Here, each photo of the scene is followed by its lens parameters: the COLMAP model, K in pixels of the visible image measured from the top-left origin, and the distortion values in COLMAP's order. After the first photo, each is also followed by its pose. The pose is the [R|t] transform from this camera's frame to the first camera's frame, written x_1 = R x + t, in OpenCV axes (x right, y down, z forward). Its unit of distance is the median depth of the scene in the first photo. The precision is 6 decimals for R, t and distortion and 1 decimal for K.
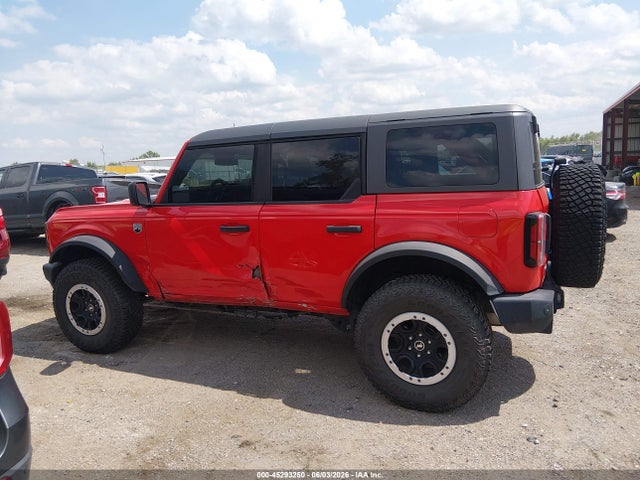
lens RADIAL K [[494.3, 0, 320.0], [0, 494.3, 240.0], [0, 0, 1]] dist [0.078942, -0.137573]
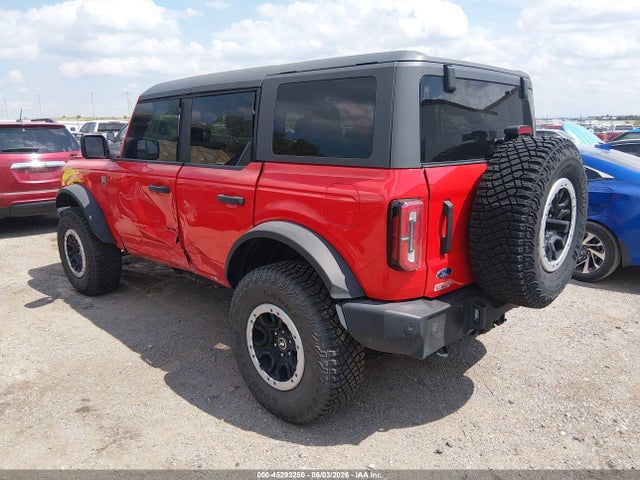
lens RADIAL K [[494.3, 0, 320.0], [0, 494.3, 240.0], [0, 0, 1]] dist [0.078942, -0.137573]
pose [[0.936826, 0.112914, -0.331070, 0.499853], [-0.086363, 0.991830, 0.093891, -0.046951], [0.338967, -0.059367, 0.938923, 0.223945]]
